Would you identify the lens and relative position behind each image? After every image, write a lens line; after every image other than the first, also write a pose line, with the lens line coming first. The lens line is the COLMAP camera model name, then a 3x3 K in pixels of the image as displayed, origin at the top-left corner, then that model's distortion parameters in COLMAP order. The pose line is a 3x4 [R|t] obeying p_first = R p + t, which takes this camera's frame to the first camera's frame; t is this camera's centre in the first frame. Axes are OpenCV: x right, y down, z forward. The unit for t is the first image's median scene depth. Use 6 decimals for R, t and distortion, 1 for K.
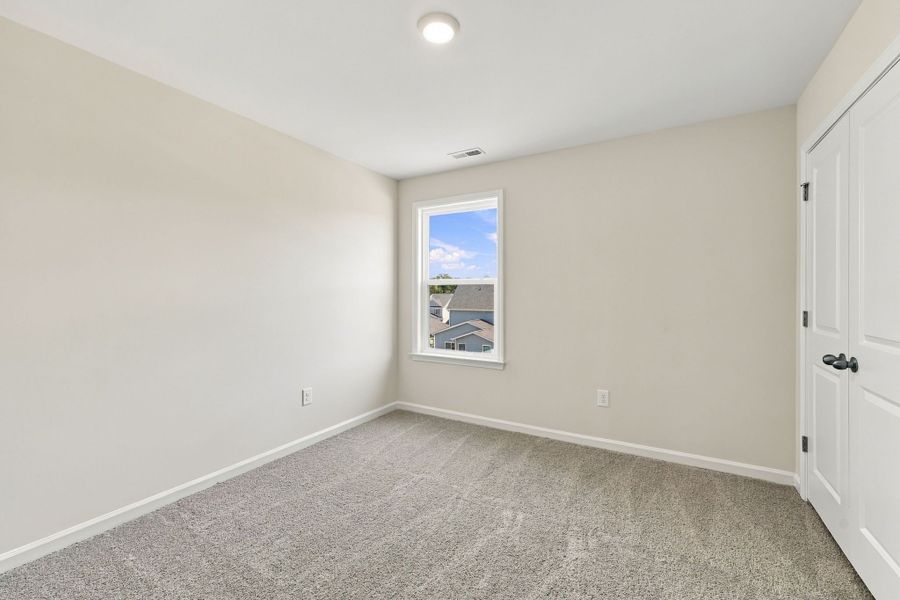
lens RADIAL K [[381.8, 0, 450.0], [0, 381.8, 300.0], [0, 0, 1]] dist [0.001840, 0.000289]
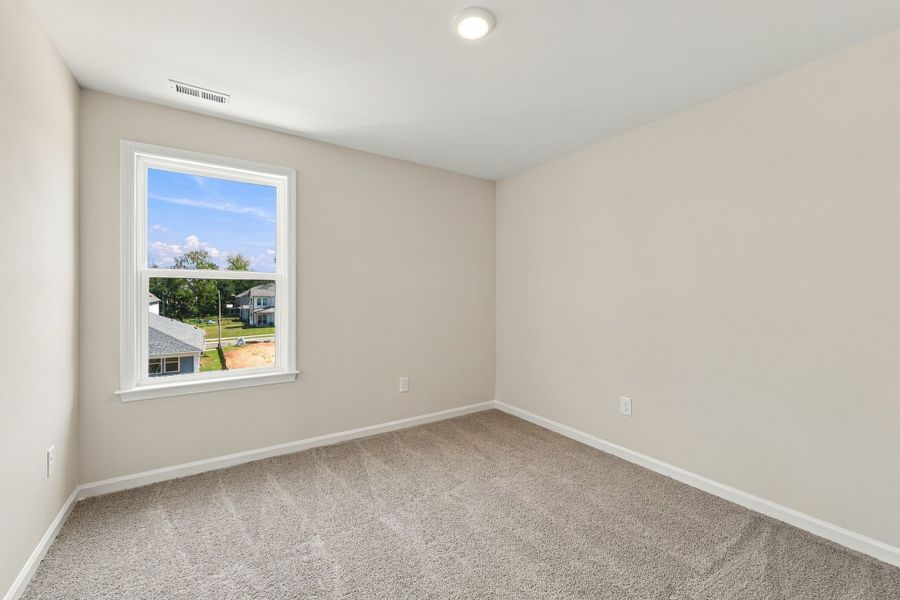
lens RADIAL K [[381.8, 0, 450.0], [0, 381.8, 300.0], [0, 0, 1]] dist [0.001840, 0.000289]
pose [[0.431976, -0.013403, 0.901786, -0.479287], [0.011453, 0.999890, 0.009375, -0.003236], [-0.901812, 0.006278, 0.432082, 0.319945]]
